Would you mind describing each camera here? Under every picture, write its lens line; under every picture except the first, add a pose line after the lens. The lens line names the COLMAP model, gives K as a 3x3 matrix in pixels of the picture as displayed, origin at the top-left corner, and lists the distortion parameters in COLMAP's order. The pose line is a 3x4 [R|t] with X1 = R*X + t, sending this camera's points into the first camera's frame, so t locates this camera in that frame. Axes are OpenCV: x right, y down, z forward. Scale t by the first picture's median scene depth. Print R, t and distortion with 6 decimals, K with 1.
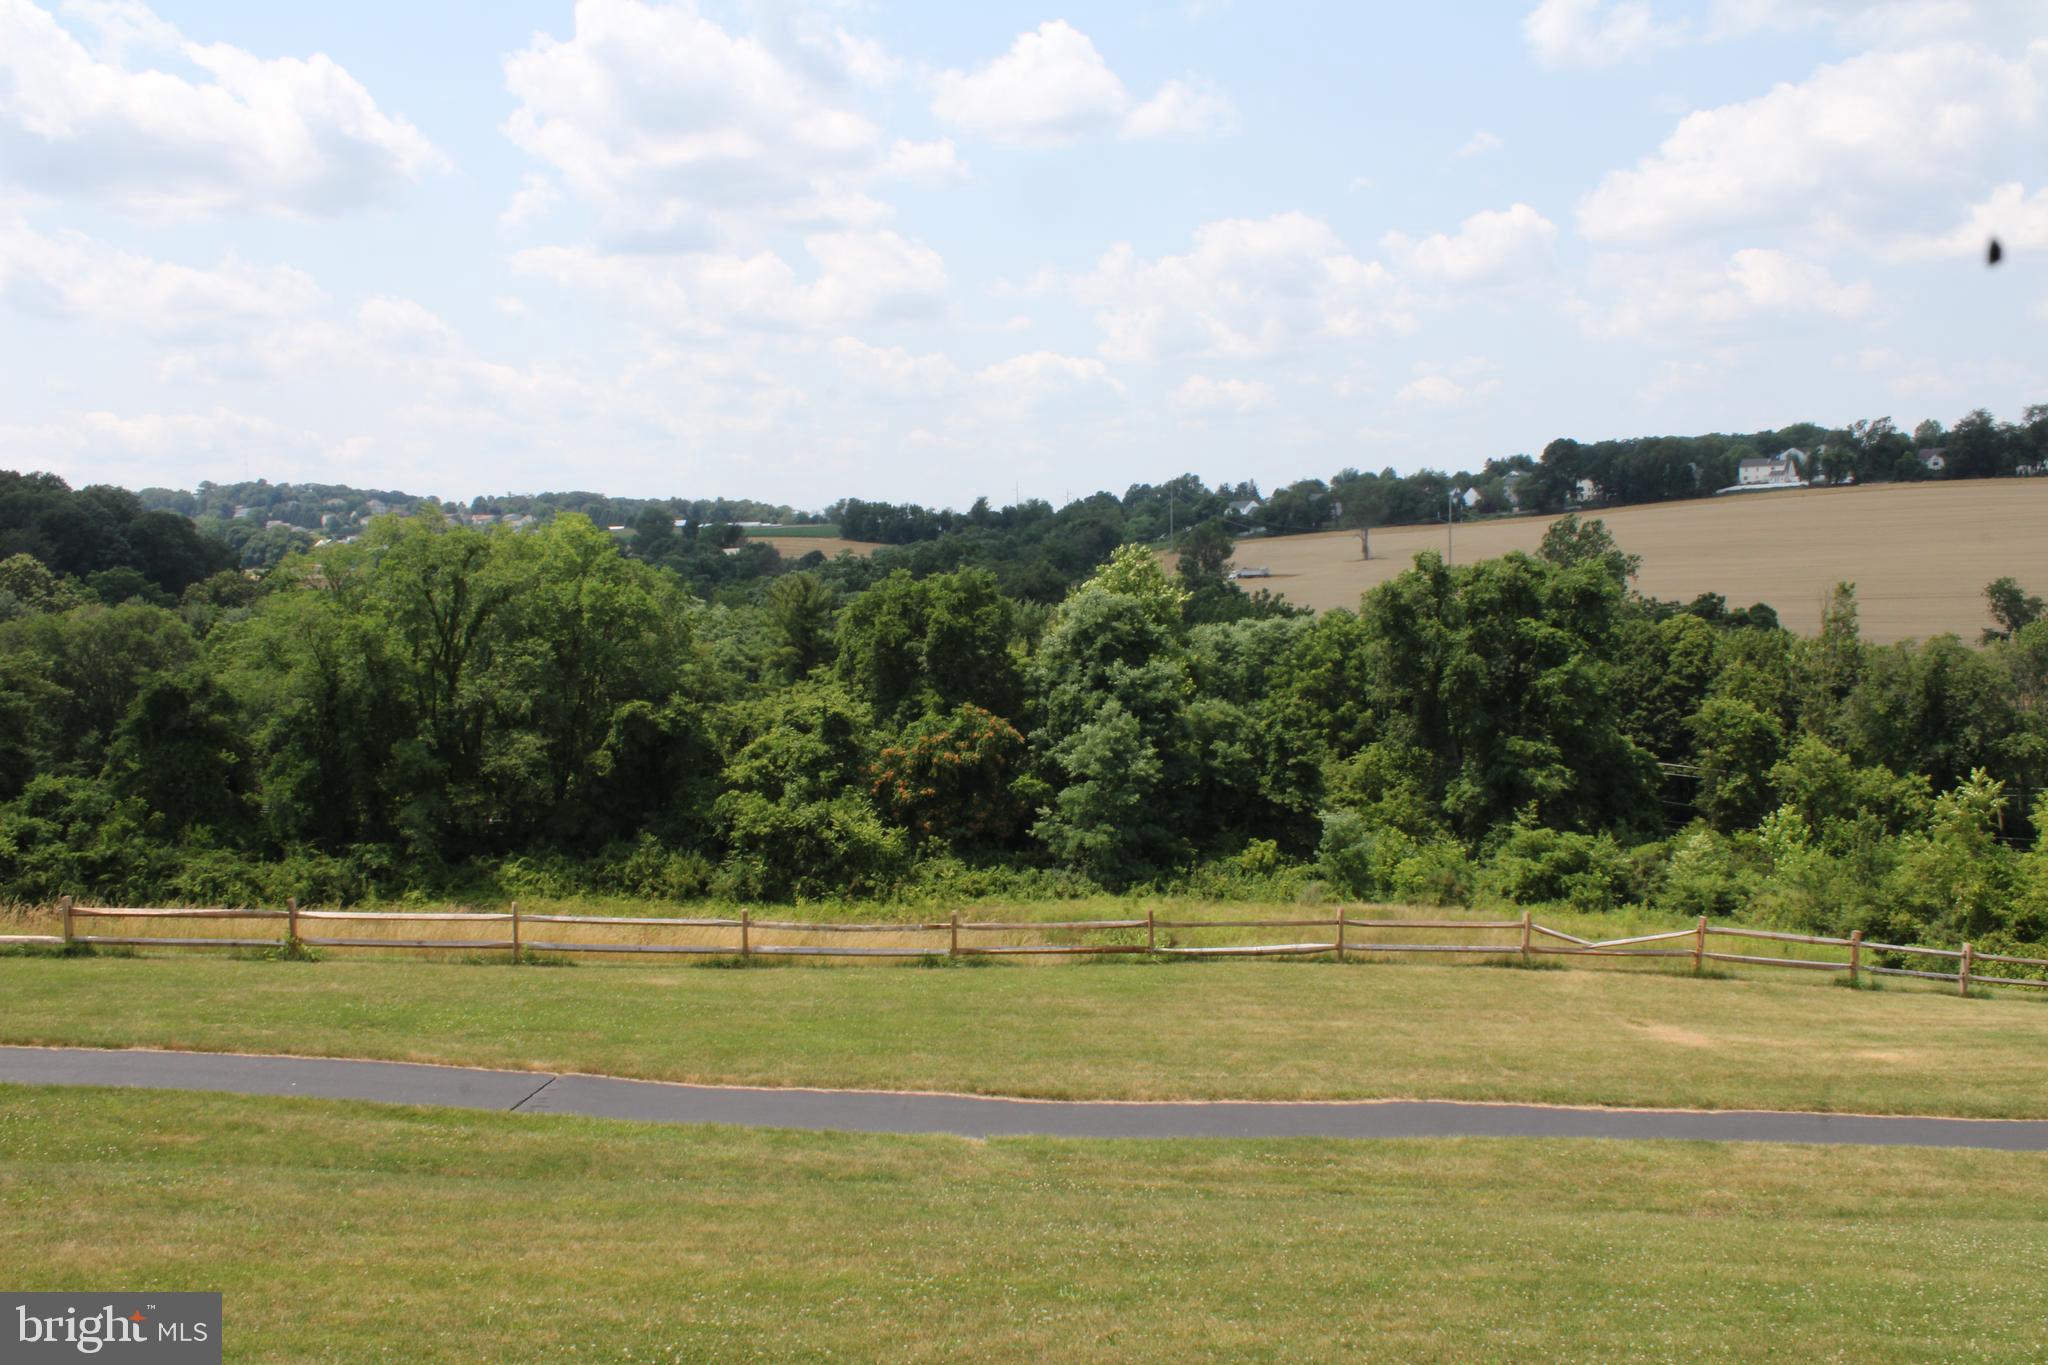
lens RADIAL K [[1771.9, 0, 984.1], [0, 1771.9, 687.8], [0, 0, 1]] dist [-0.169770, 0.142336]
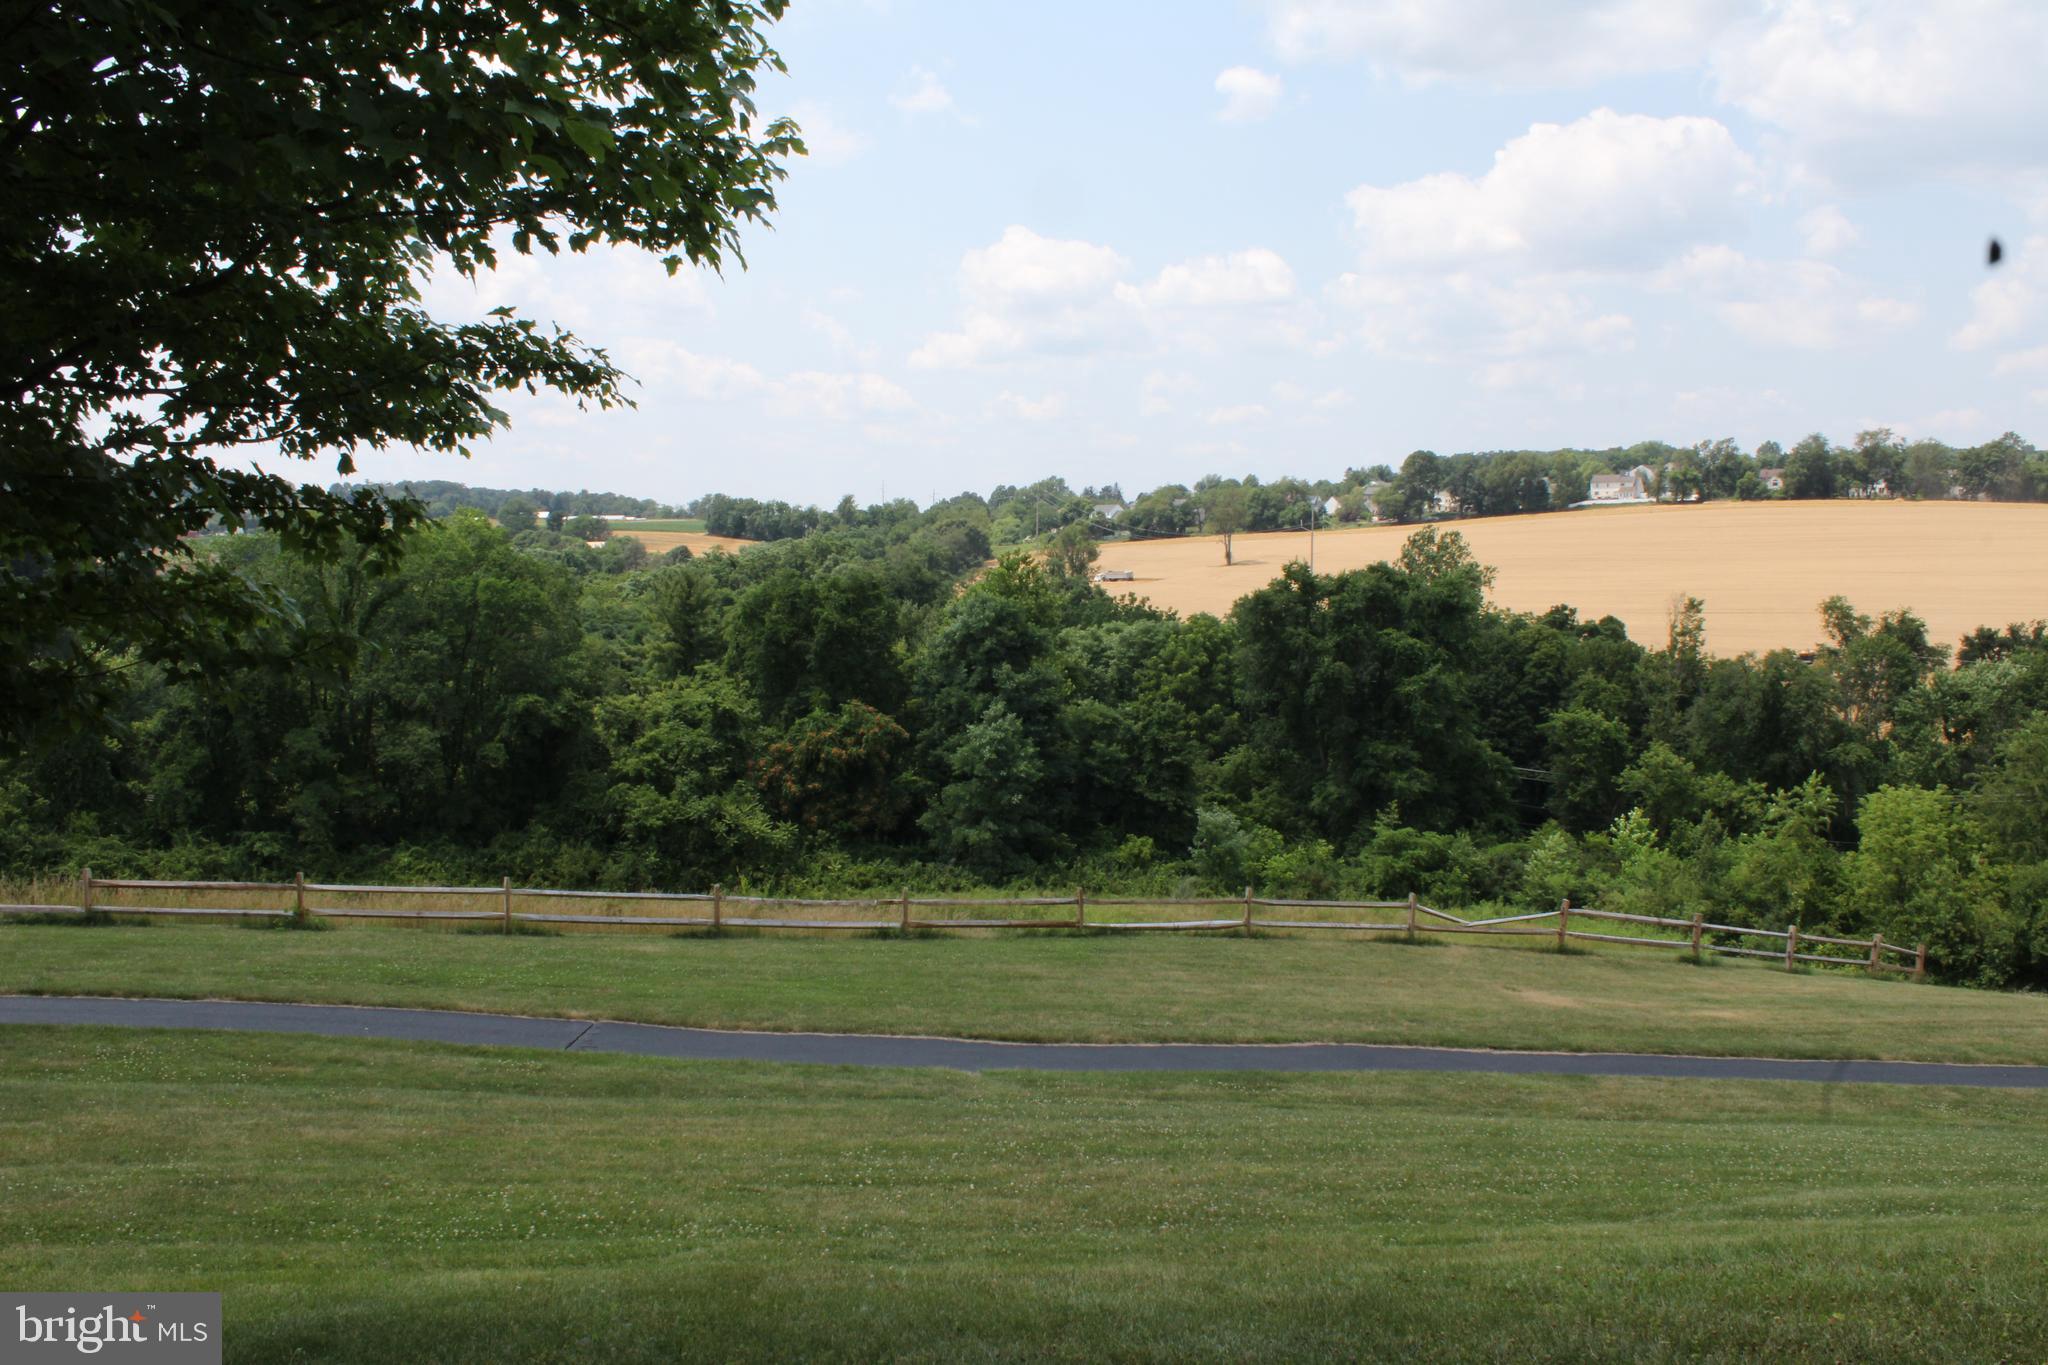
lens RADIAL K [[1771.9, 0, 984.1], [0, 1771.9, 687.8], [0, 0, 1]] dist [-0.169770, 0.142336]
pose [[0.996715, 0.014858, 0.079609, -0.015865], [-0.014912, 0.999889, 0.000088, -0.000078], [-0.079599, -0.001274, 0.996826, -0.029622]]
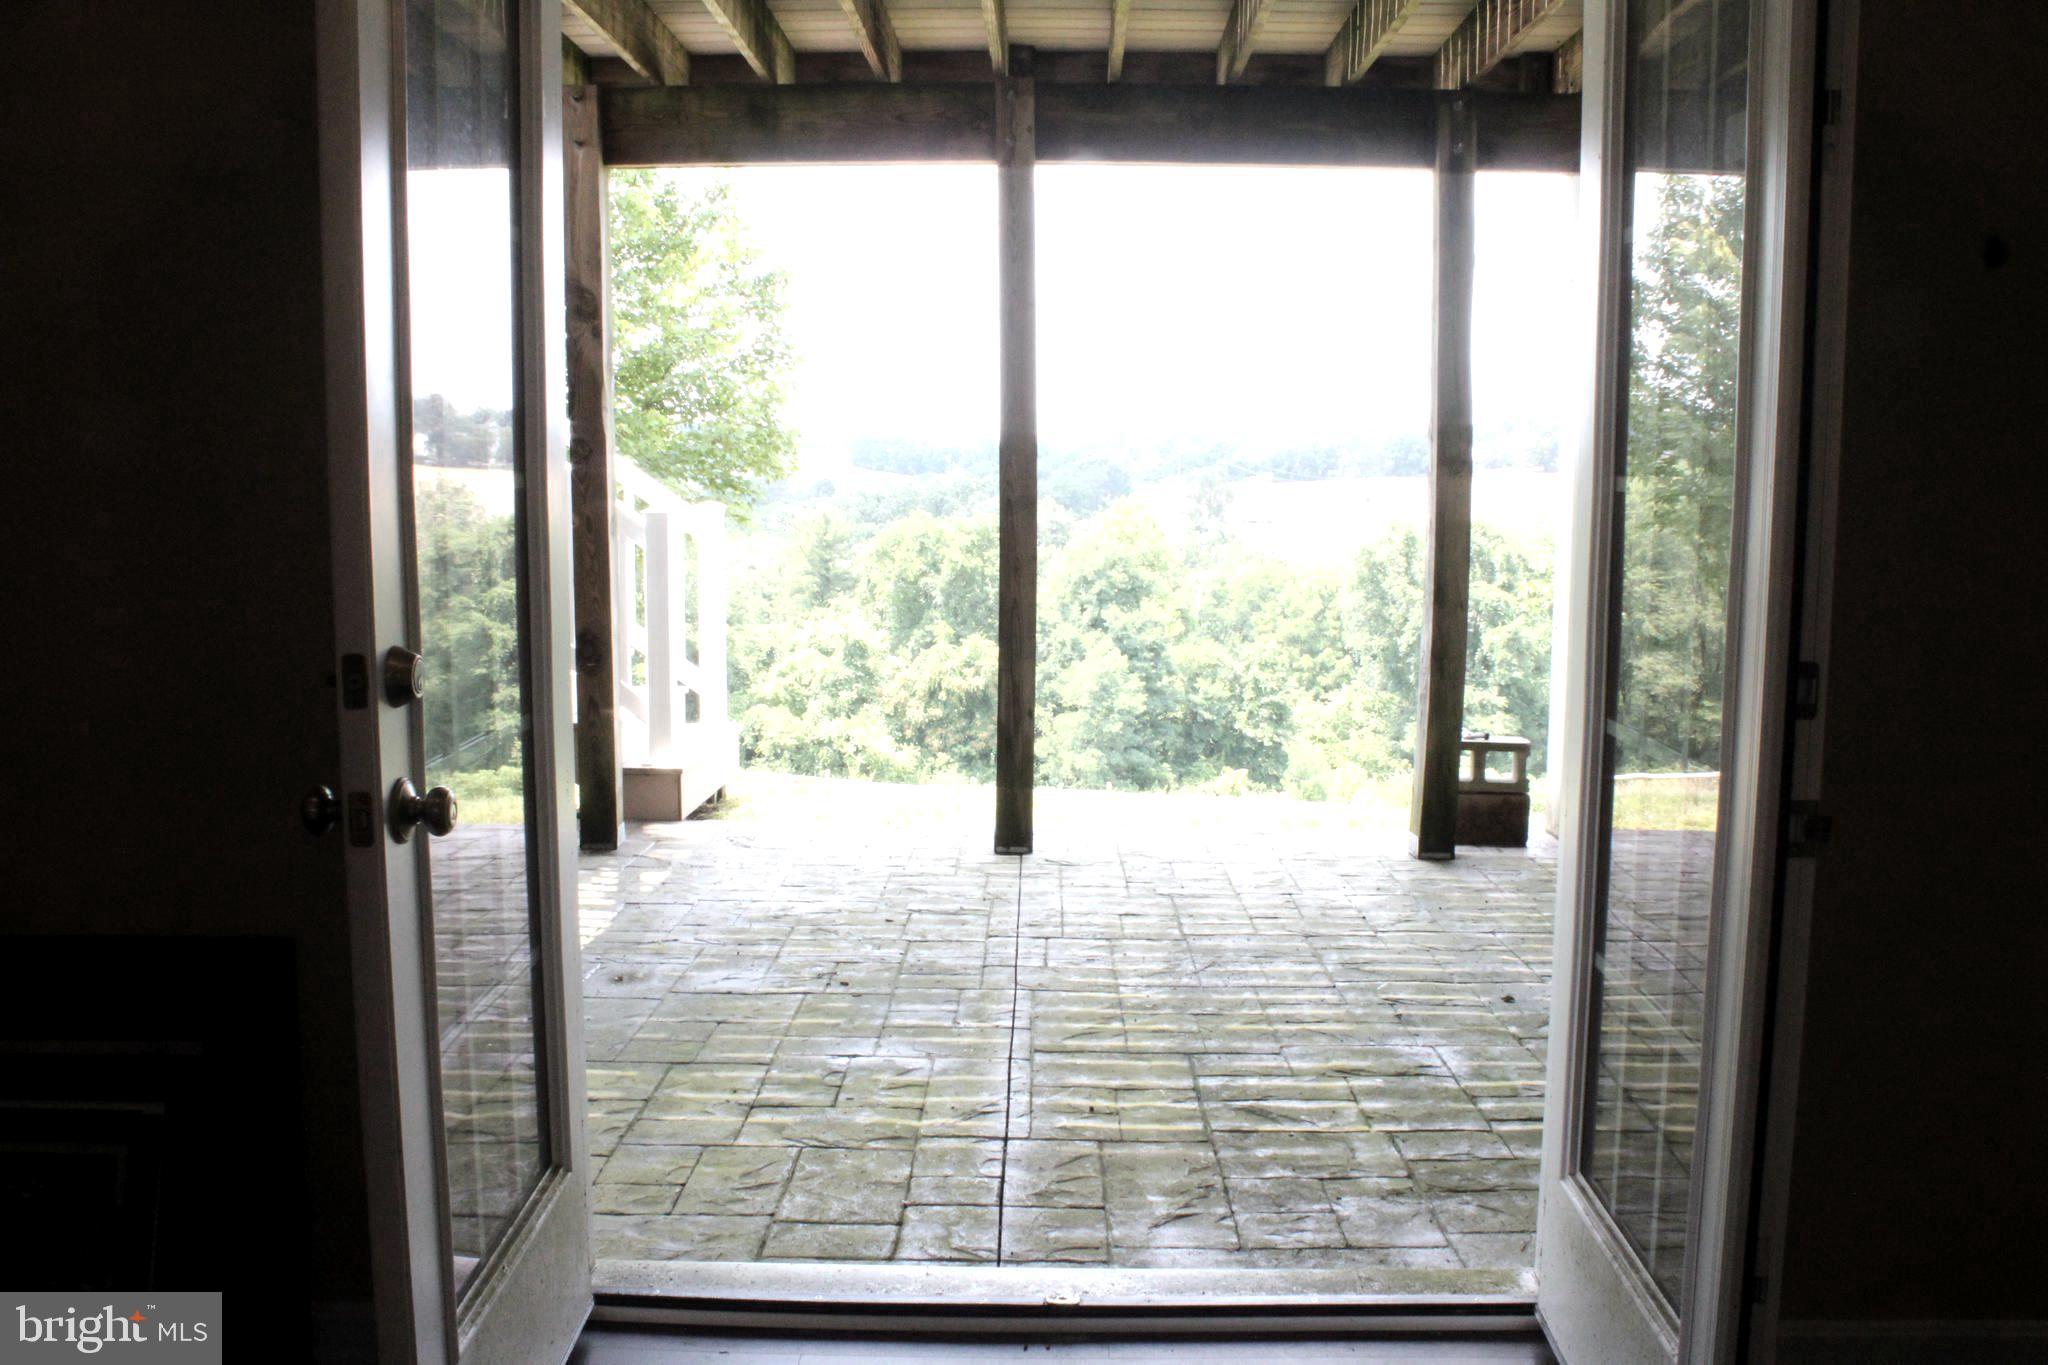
lens RADIAL K [[1786.7, 0, 1024.8], [0, 1786.7, 687.5], [0, 0, 1]] dist [-0.181411, 0.140138]
pose [[0.998866, 0.041410, 0.023483, -0.003586], [-0.042262, 0.998419, 0.037047, -0.001266], [-0.021912, -0.037997, 0.999038, -0.116532]]
